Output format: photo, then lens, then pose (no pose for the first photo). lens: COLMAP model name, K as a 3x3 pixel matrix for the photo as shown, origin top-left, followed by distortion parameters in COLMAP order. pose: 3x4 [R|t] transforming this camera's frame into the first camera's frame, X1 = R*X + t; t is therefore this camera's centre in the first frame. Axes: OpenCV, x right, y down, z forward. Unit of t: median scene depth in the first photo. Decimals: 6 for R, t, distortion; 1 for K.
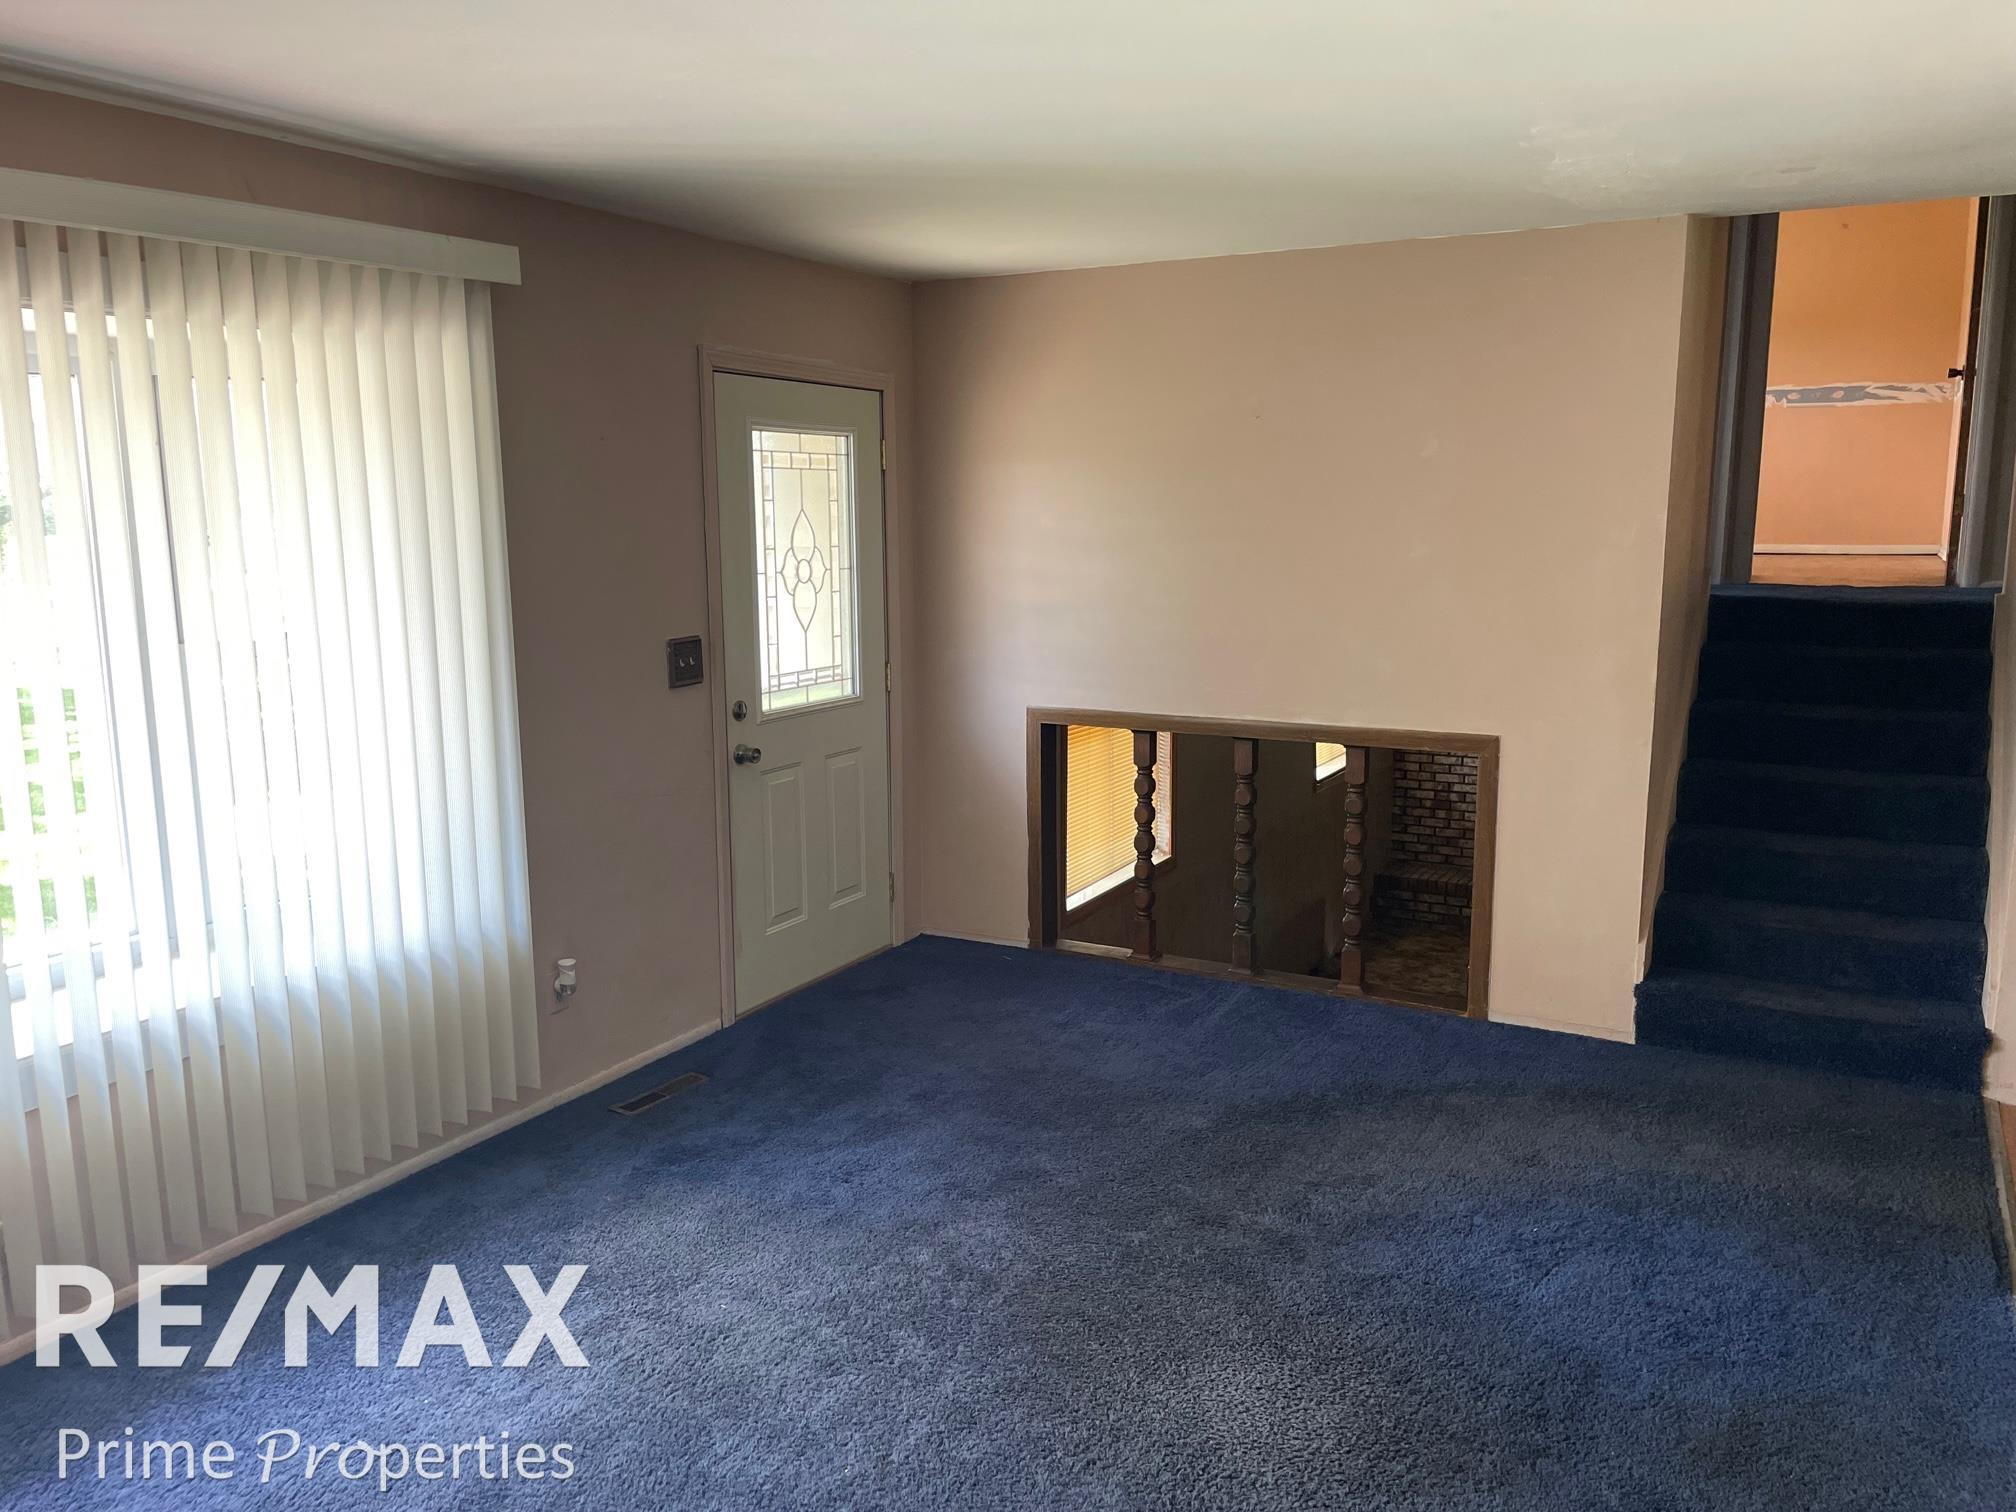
lens RADIAL K [[1530.7, 0, 1009.1], [0, 1530.7, 759.4], [0, 0, 1]] dist [0.056773, -0.067218]
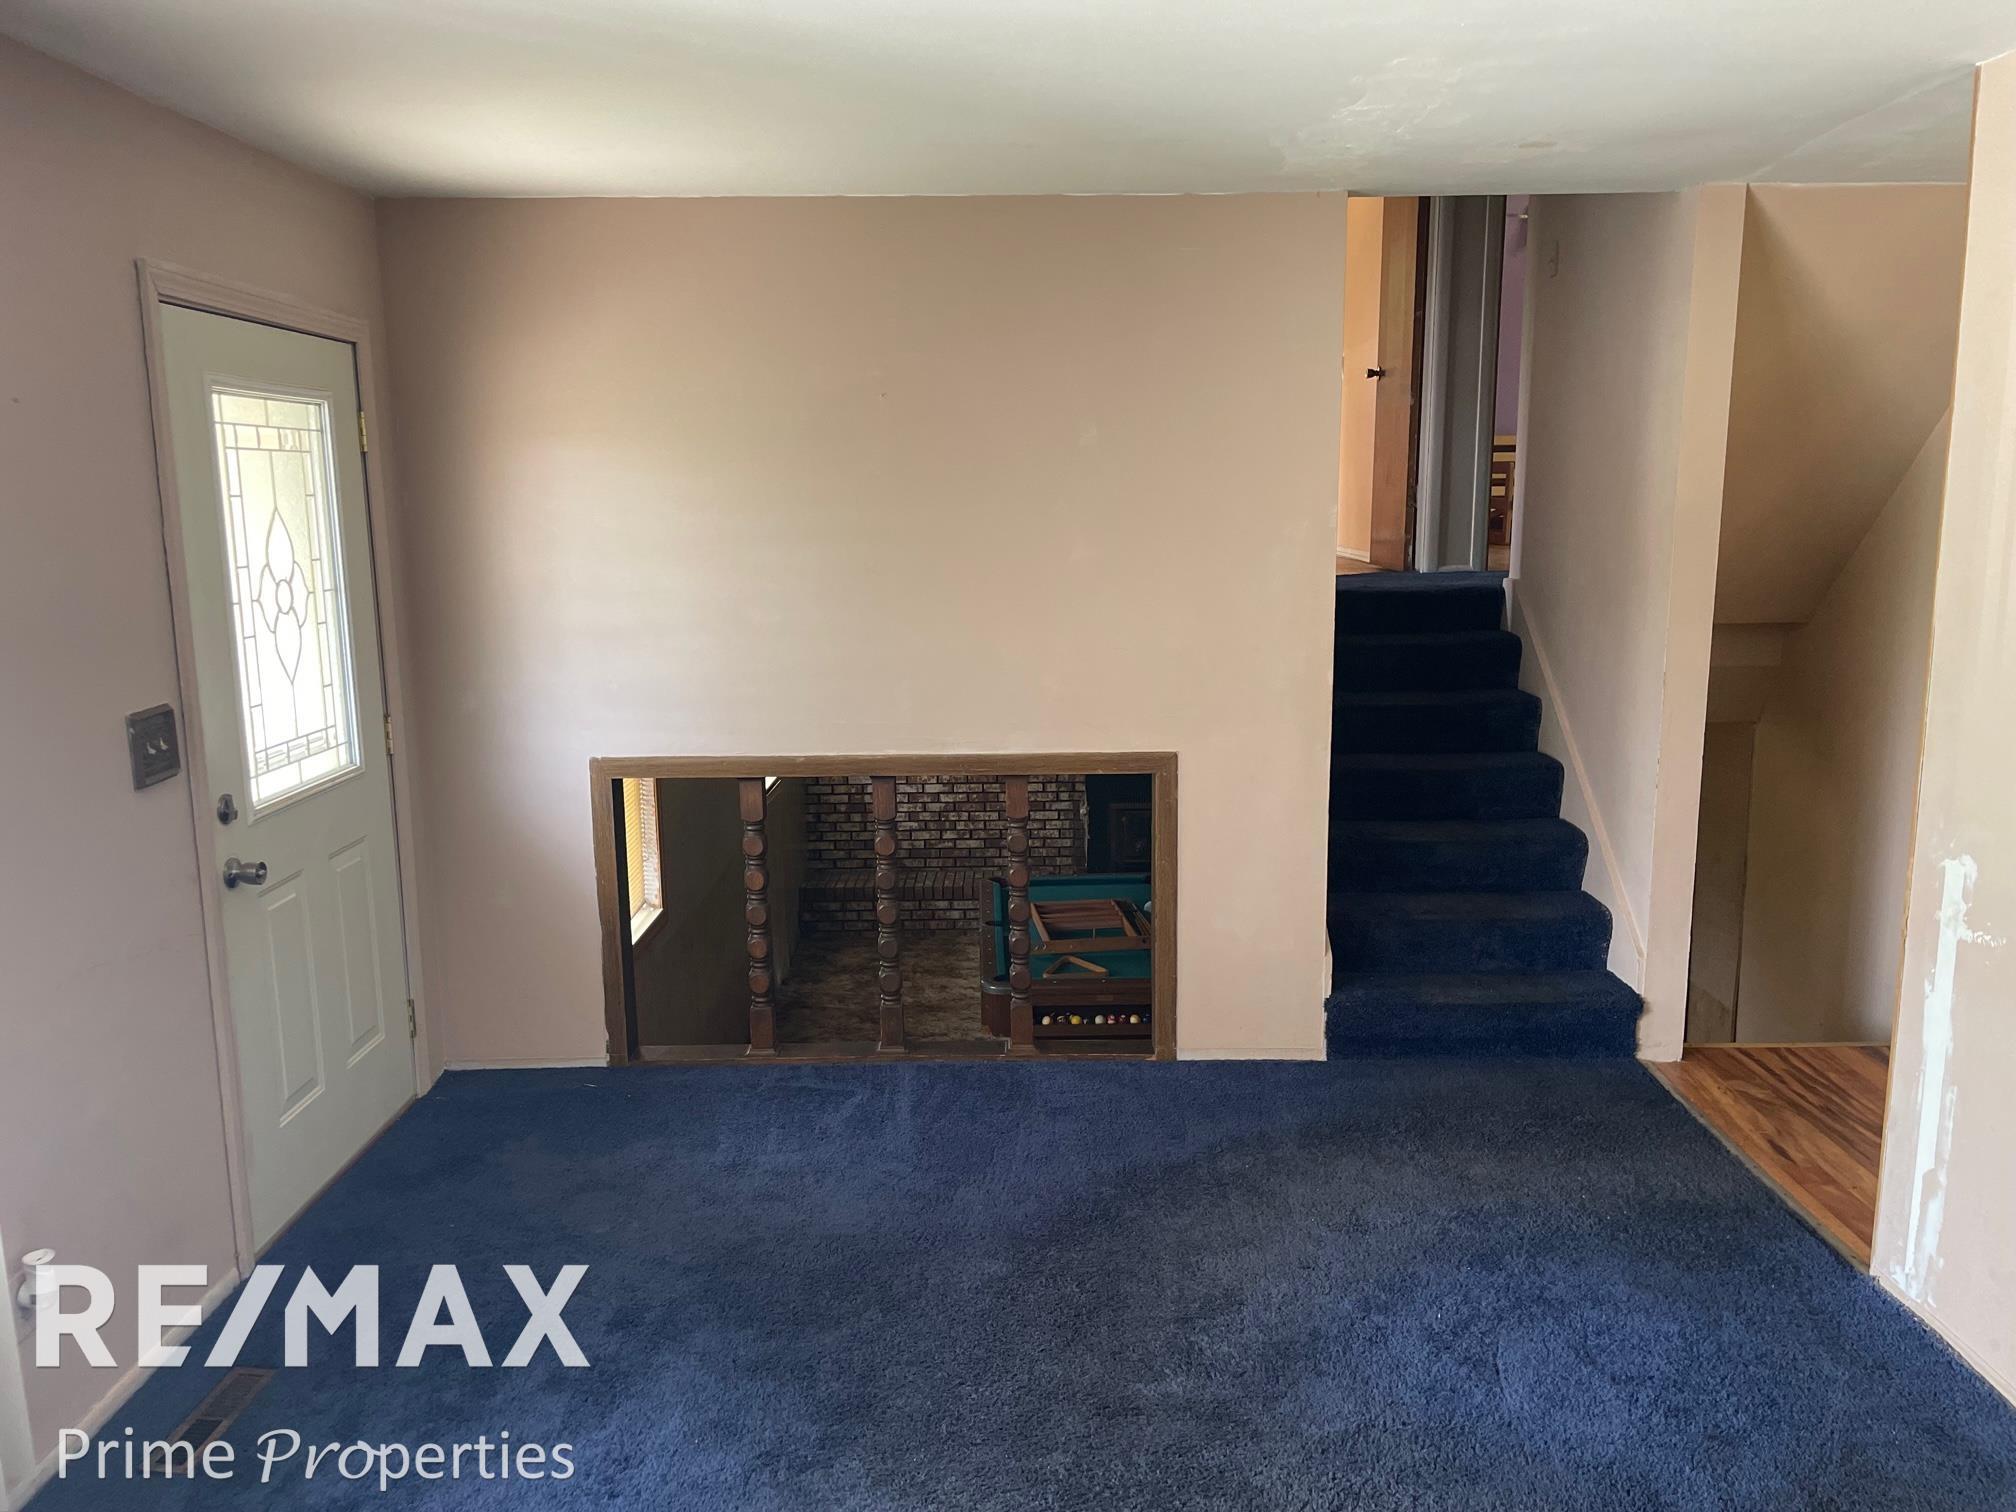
lens RADIAL K [[1530.7, 0, 1012.0], [0, 1530.7, 752.2], [0, 0, 1]] dist [0.056773, -0.067218]
pose [[0.874183, -0.085795, 0.477957, -0.195287], [0.084583, 0.996125, 0.024107, -0.043582], [-0.478173, 0.019353, 0.878052, 0.238930]]
